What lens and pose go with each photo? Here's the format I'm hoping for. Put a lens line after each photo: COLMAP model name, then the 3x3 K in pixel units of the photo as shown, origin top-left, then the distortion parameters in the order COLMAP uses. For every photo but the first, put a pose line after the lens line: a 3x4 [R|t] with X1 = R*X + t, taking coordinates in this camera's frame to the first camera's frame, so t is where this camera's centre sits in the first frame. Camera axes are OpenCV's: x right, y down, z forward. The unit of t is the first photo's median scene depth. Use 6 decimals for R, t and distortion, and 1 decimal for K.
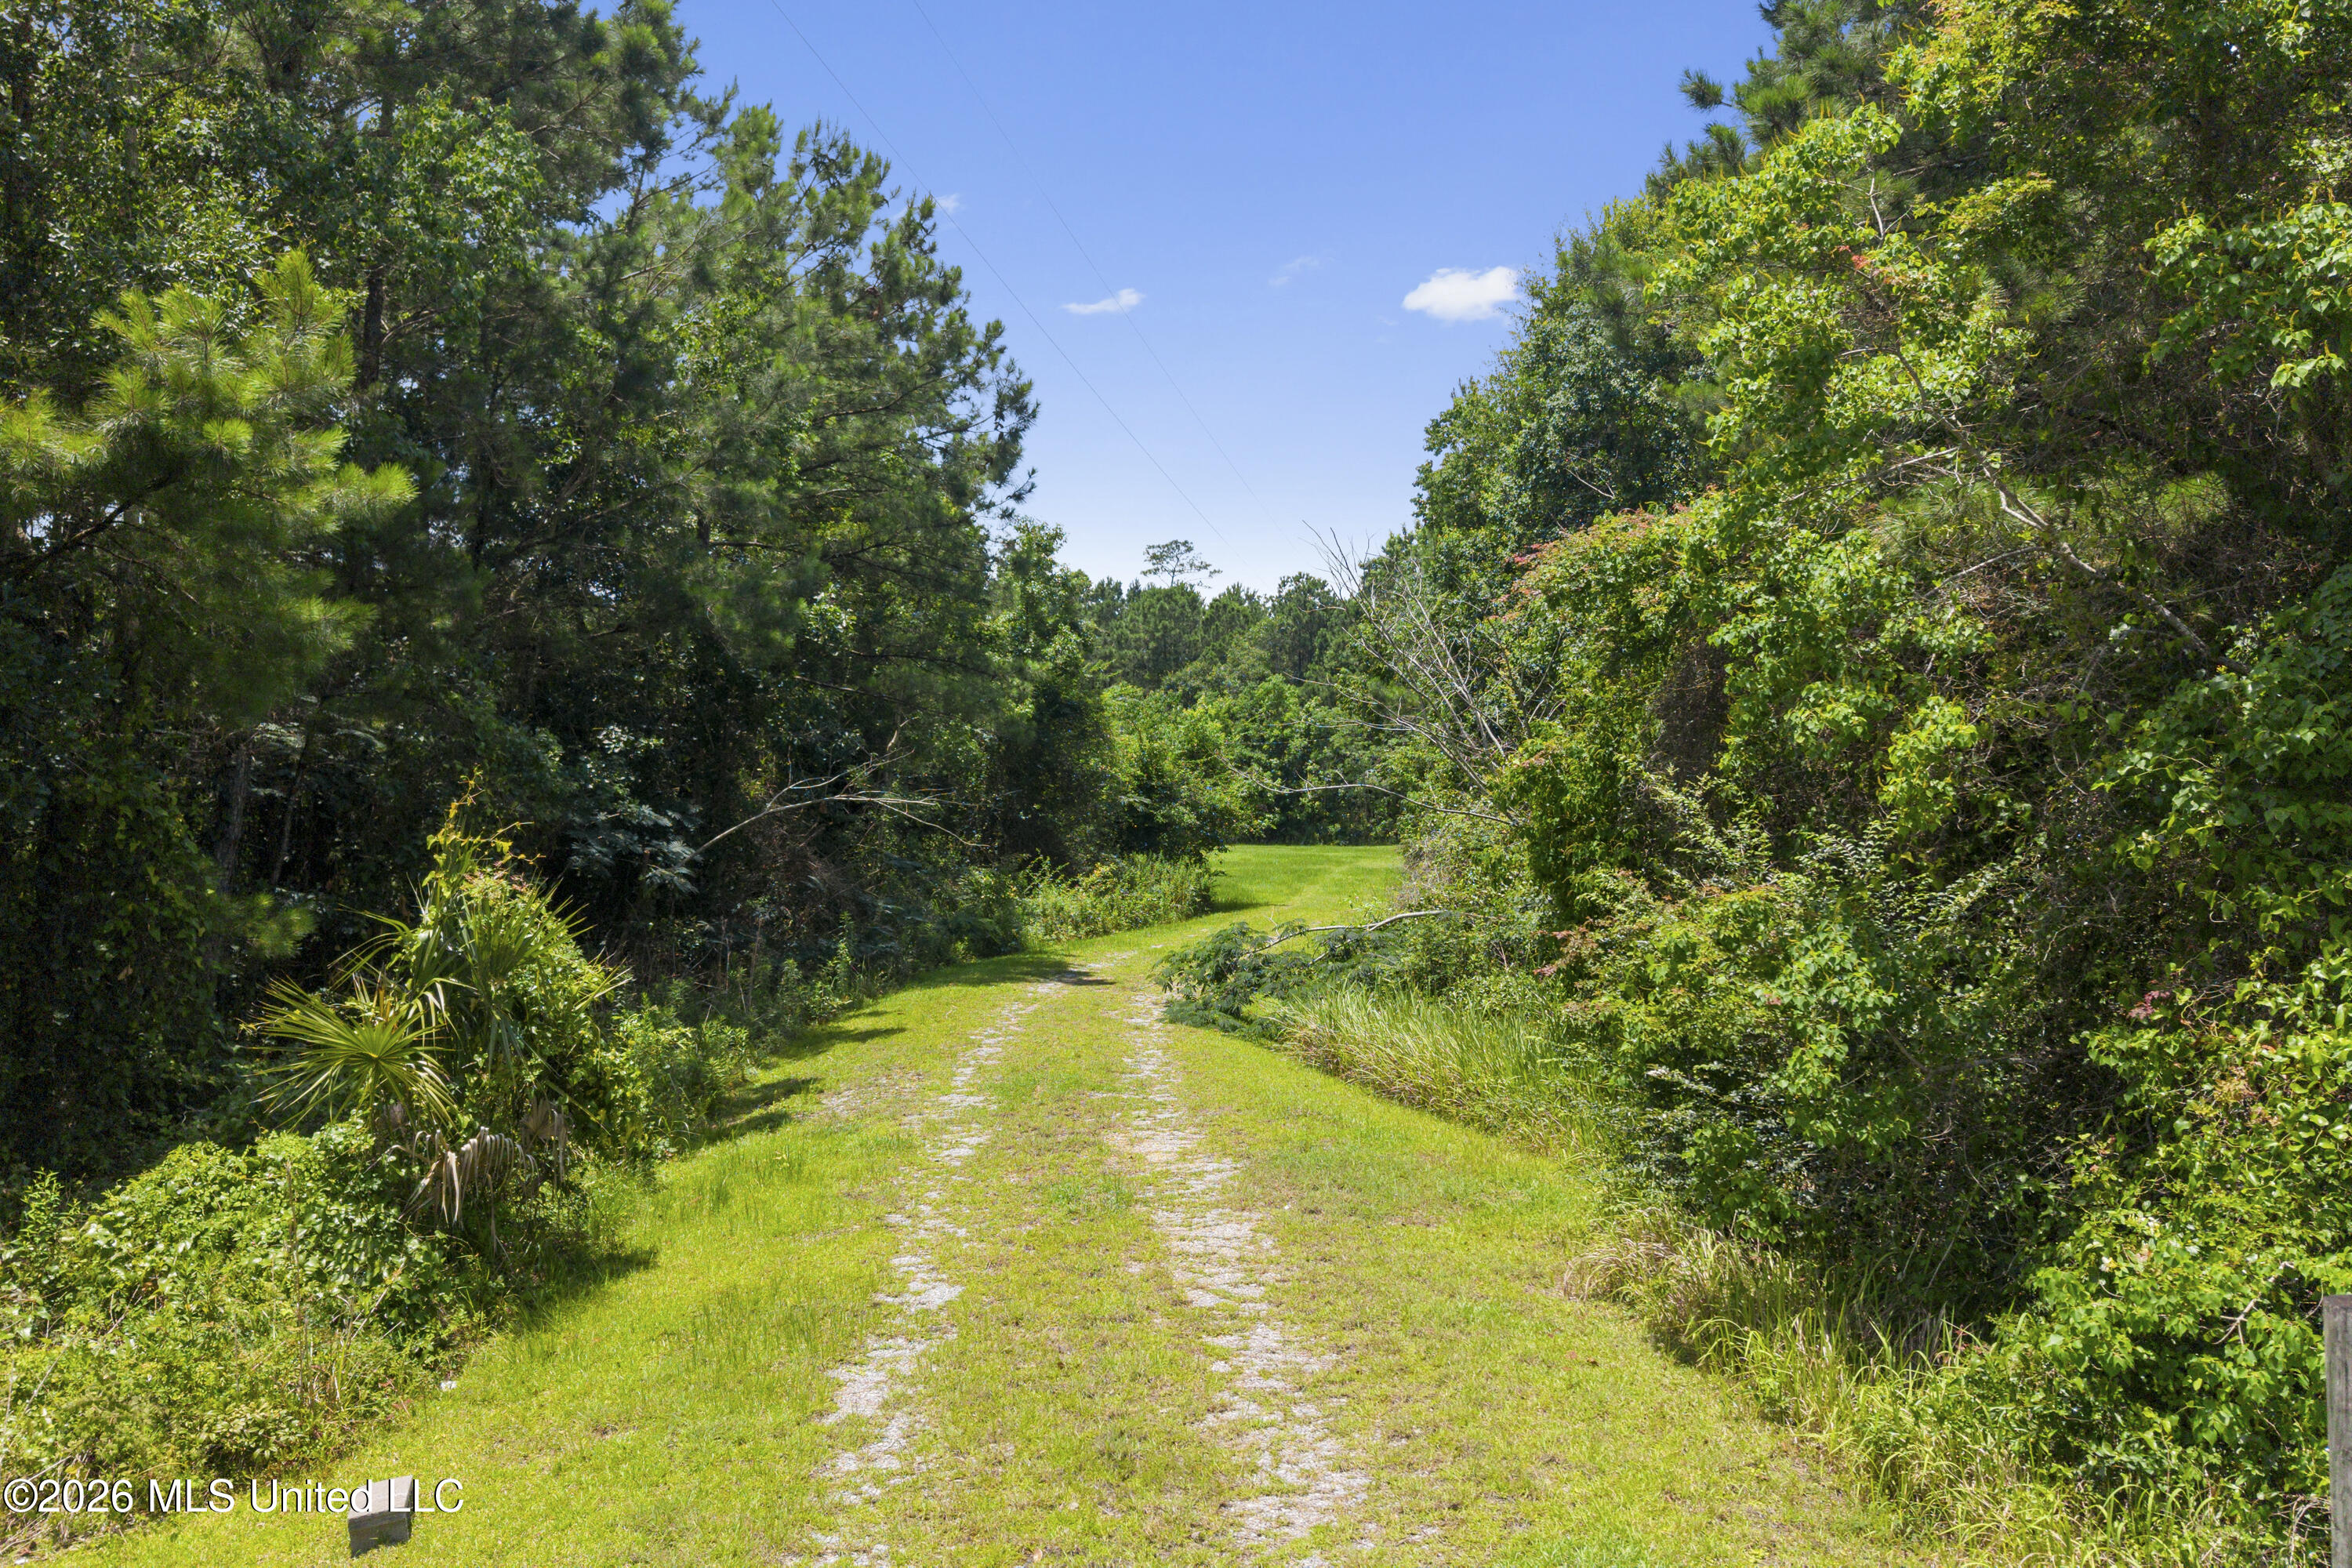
lens RADIAL K [[1802.3, 0, 1178.5], [0, 1802.3, 808.3], [0, 0, 1]] dist [0.043057, -0.039226]
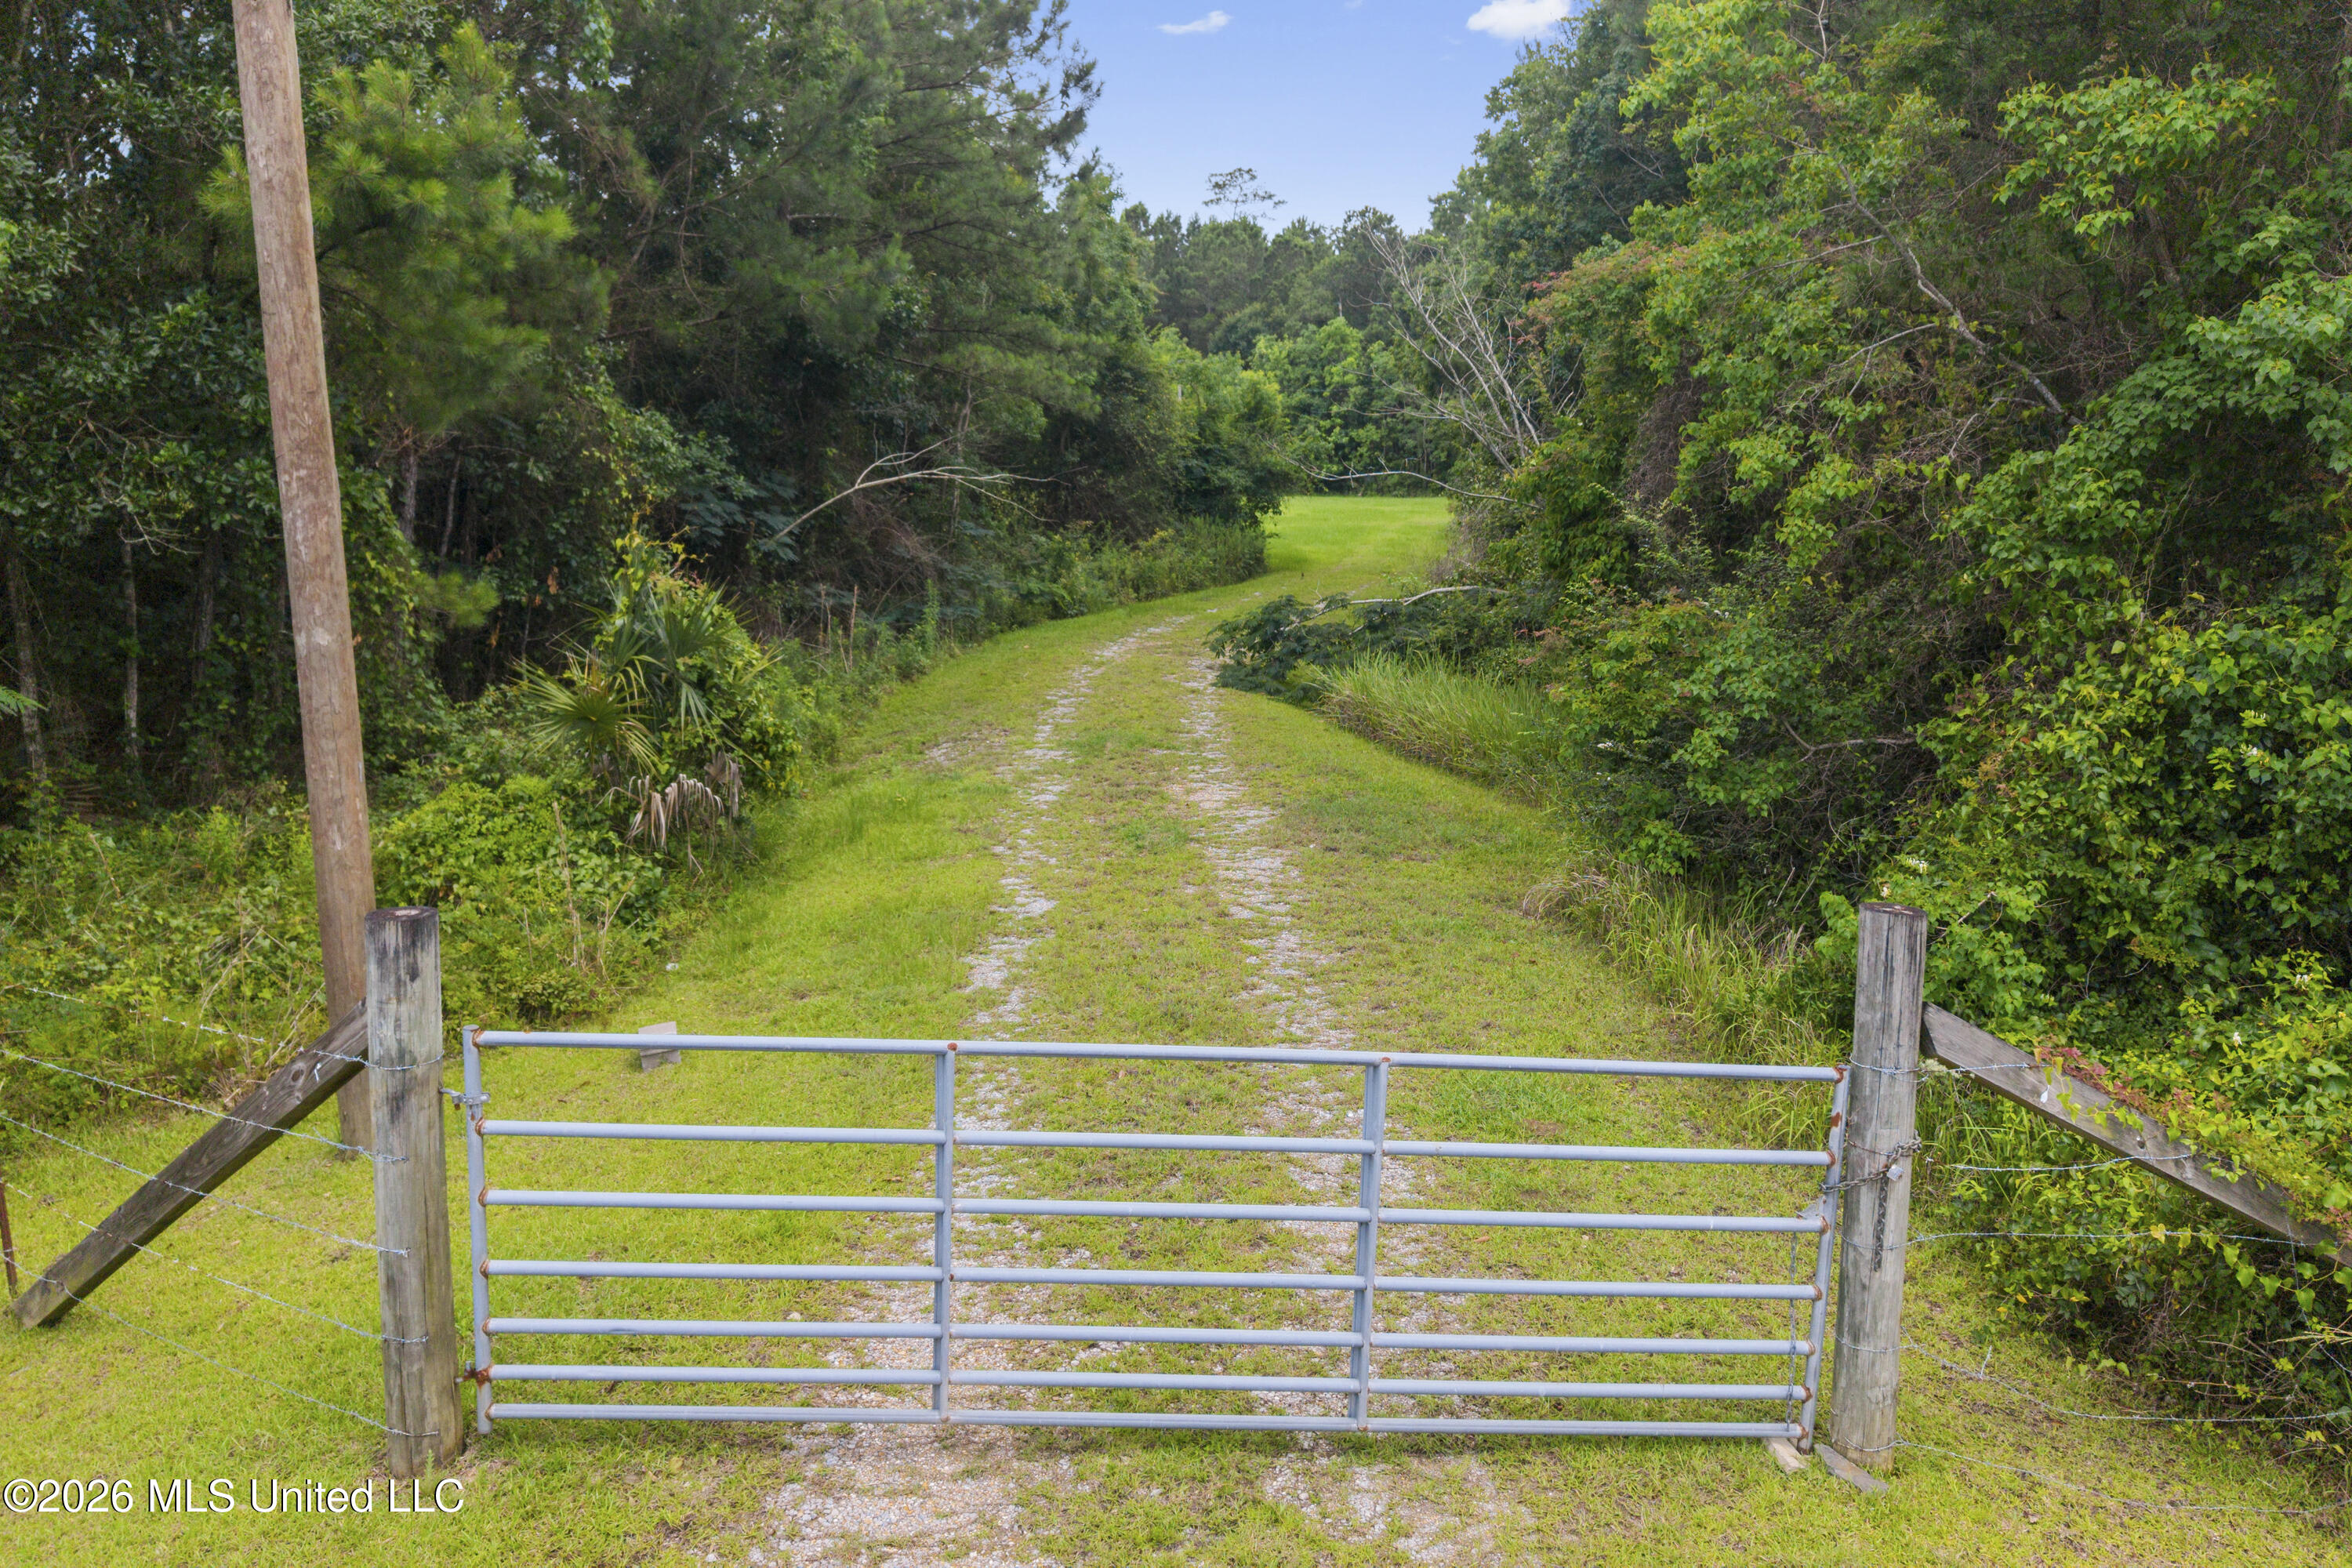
lens RADIAL K [[1802.3, 0, 1208.5], [0, 1802.3, 811.3], [0, 0, 1]] dist [0.043057, -0.039226]
pose [[0.999808, 0.014507, -0.013167, 0.004654], [-0.011650, 0.980583, 0.195757, -0.044192], [0.015751, -0.195566, 0.980564, -0.210312]]
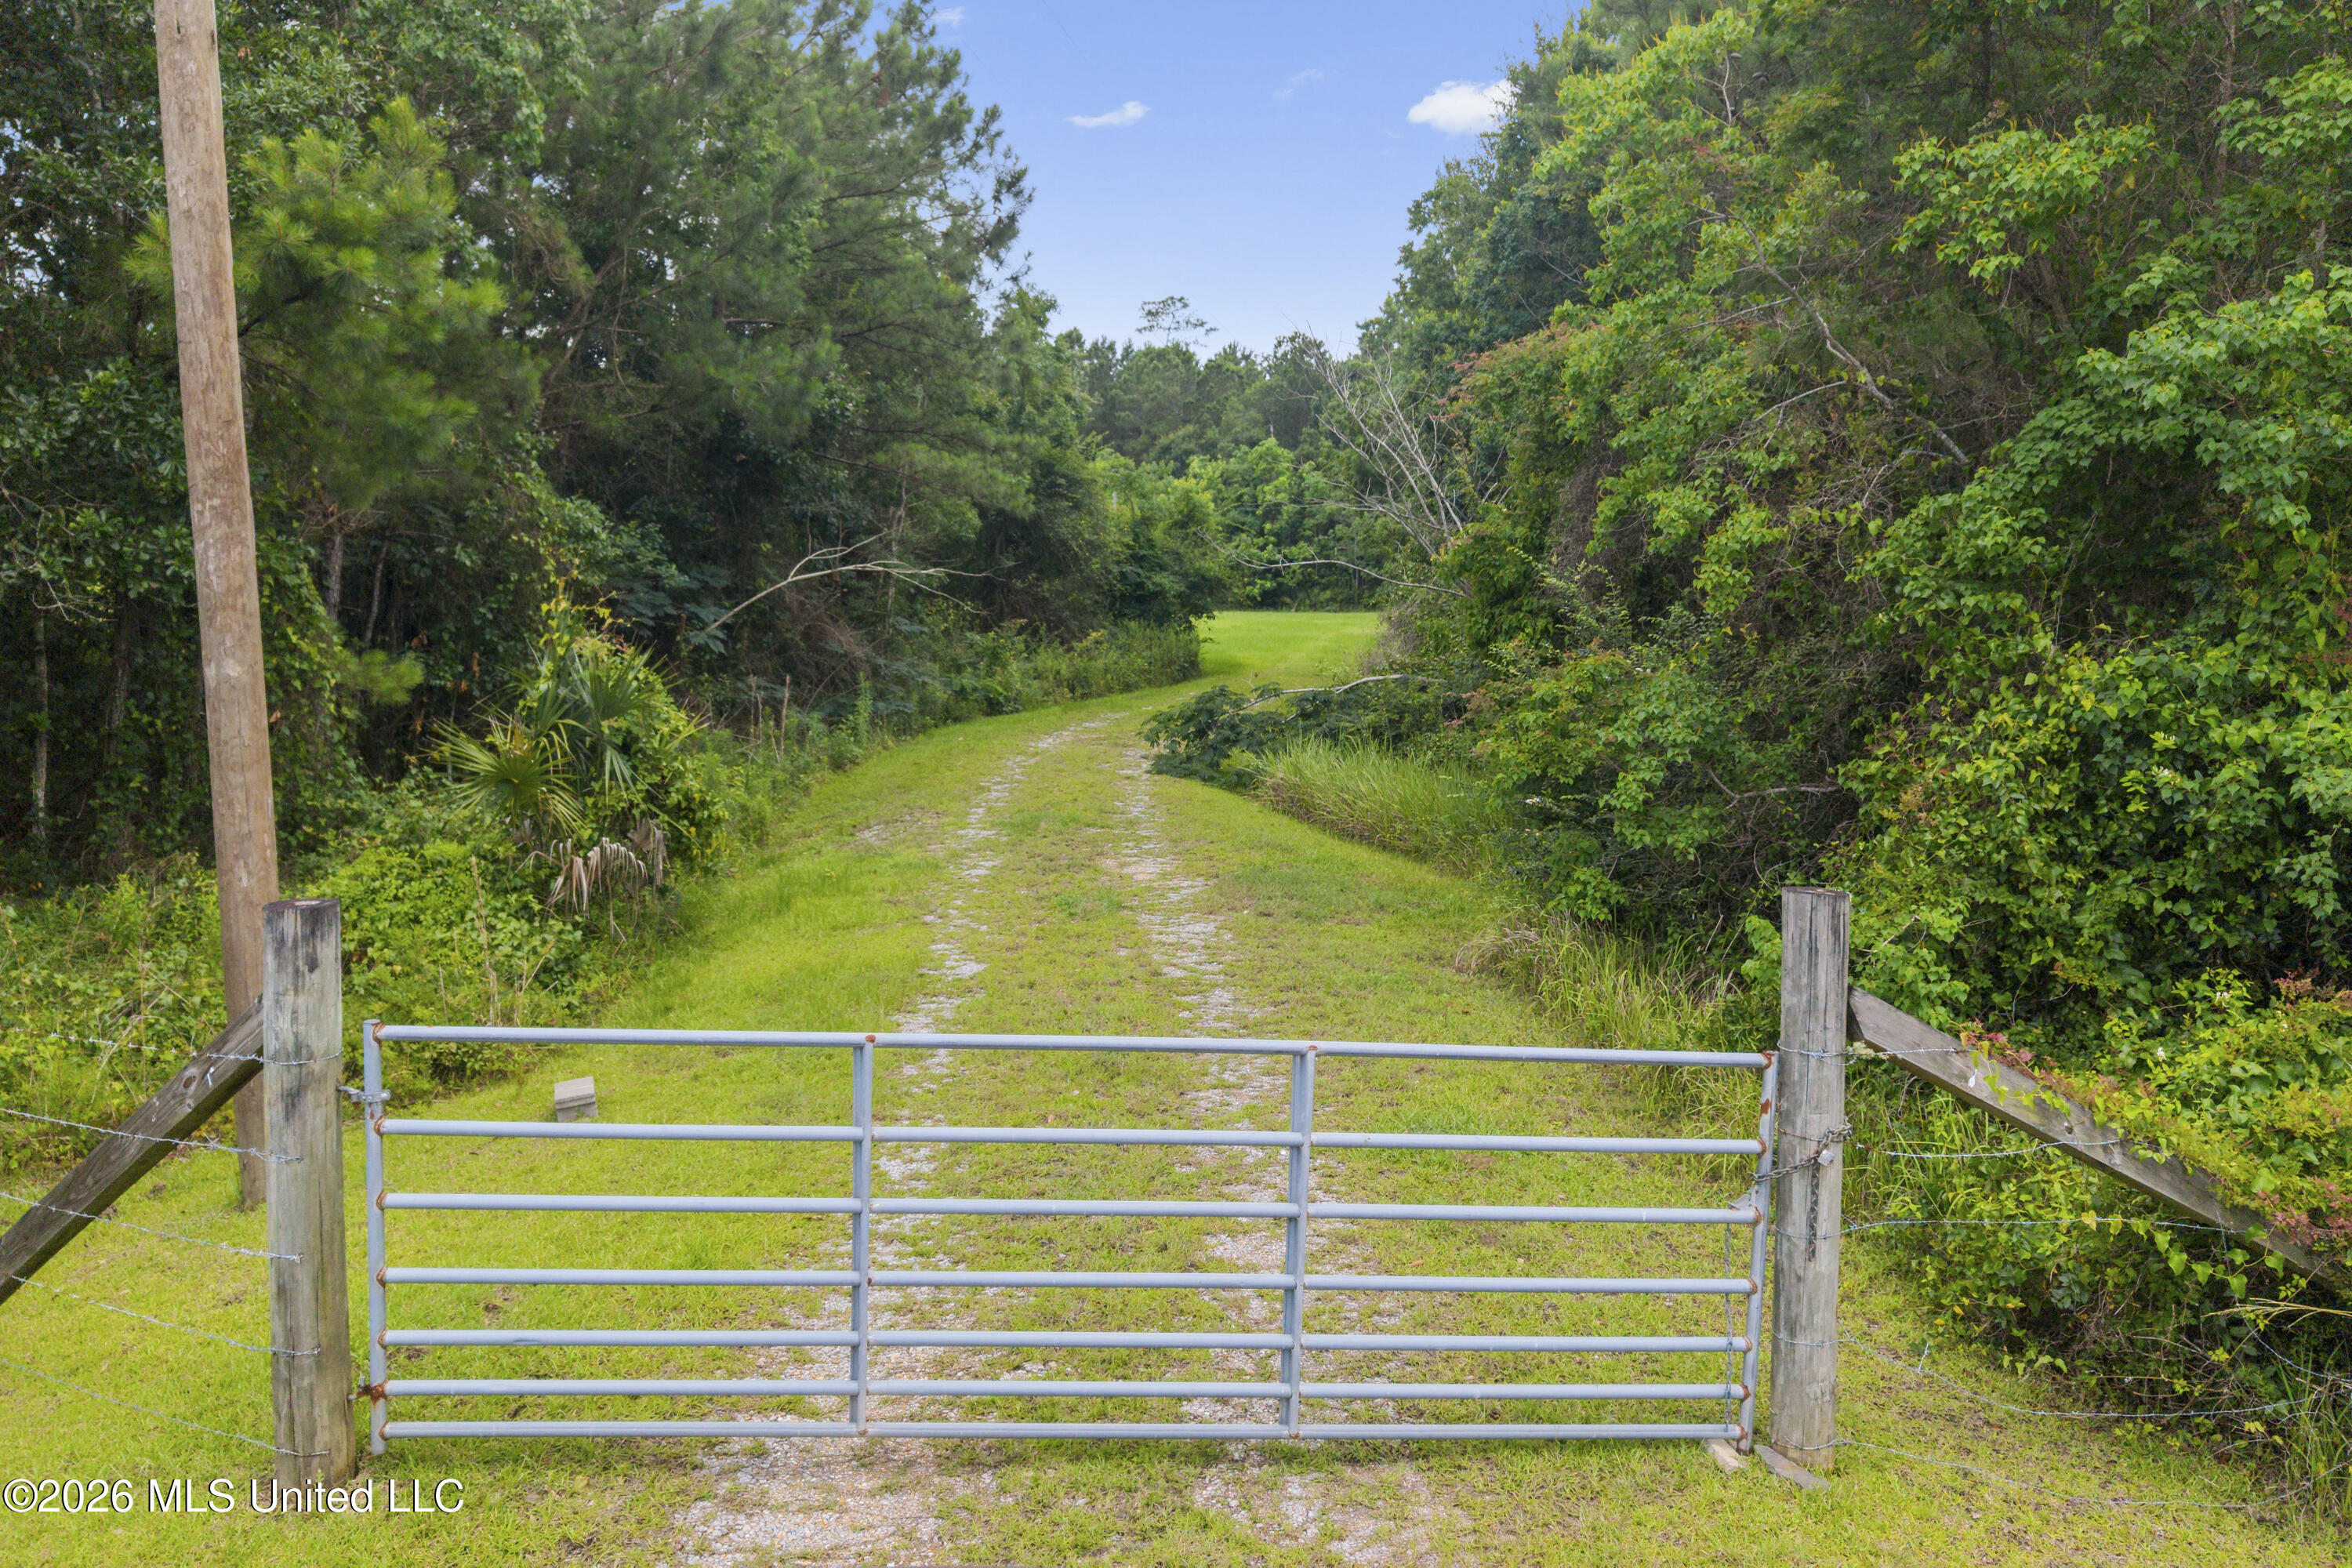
lens RADIAL K [[1802.3, 0, 1204.1], [0, 1802.3, 810.1], [0, 0, 1]] dist [0.043057, -0.039226]
pose [[0.999830, 0.004899, 0.017761, 0.009382], [-0.007174, 0.991441, 0.130359, -0.008703], [-0.016970, -0.130464, 0.991308, -0.213063]]
